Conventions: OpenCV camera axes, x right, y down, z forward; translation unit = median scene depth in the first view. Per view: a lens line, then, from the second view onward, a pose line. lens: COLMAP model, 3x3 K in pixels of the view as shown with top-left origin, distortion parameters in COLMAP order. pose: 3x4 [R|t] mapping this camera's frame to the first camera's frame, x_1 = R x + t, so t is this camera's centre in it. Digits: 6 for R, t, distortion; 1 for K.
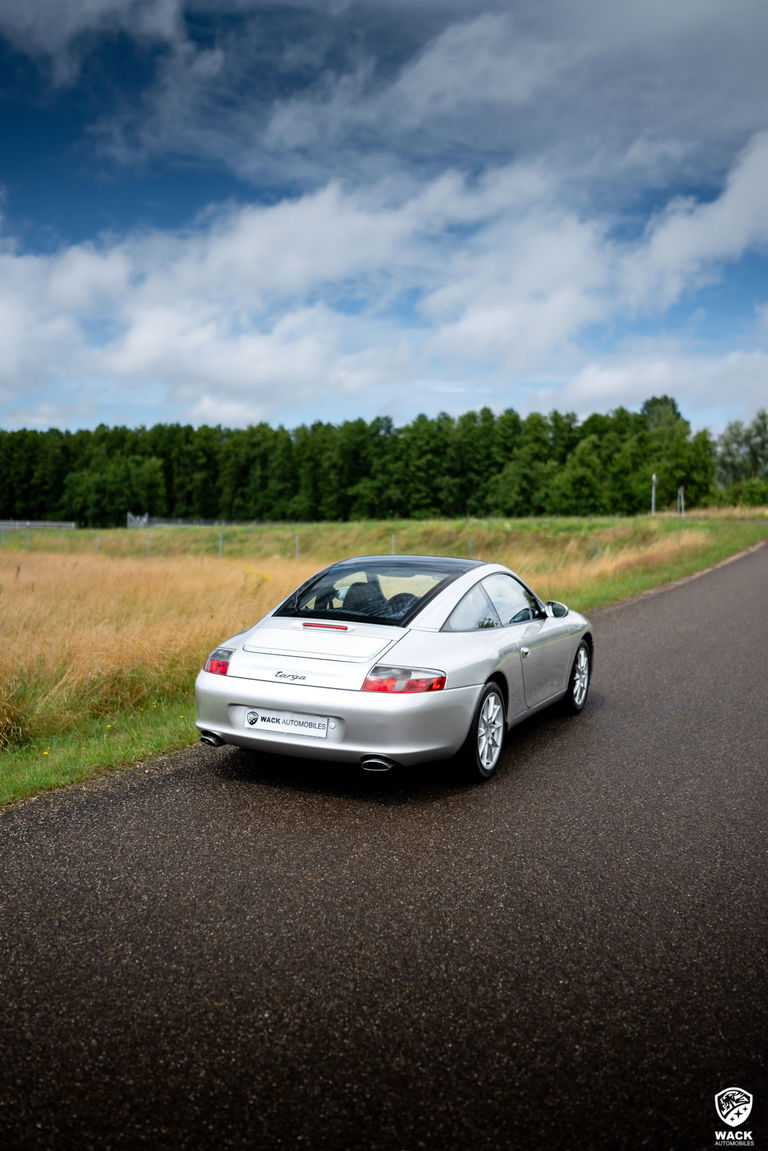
lens RADIAL K [[1182.6, 0, 384.0], [0, 1182.6, 575.5], [0, 0, 1]] dist [-0.003904, -0.016791]
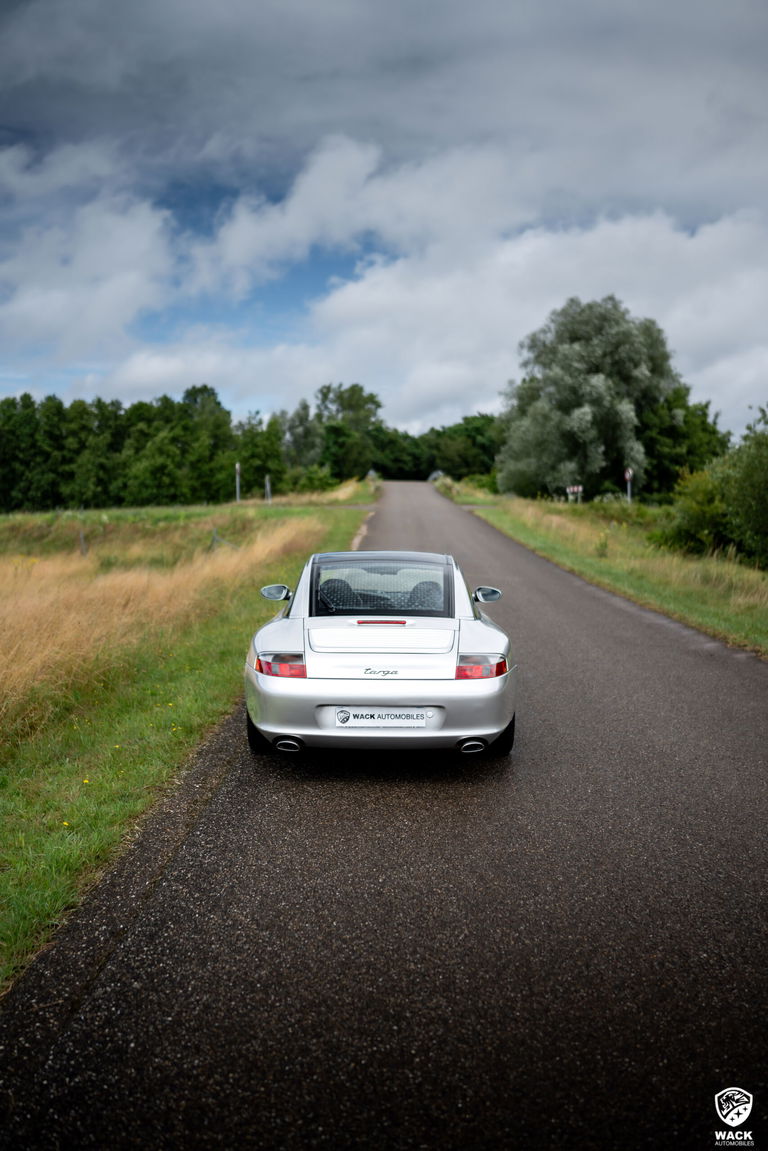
lens RADIAL K [[1188.4, 0, 384.0], [0, 1188.4, 600.7], [0, 0, 1]] dist [-0.005961, -0.005984]
pose [[0.887537, -0.062320, 0.456502, -0.130688], [0.047224, 0.997896, 0.044415, -0.005536], [-0.458309, -0.017862, 0.888613, 0.018371]]
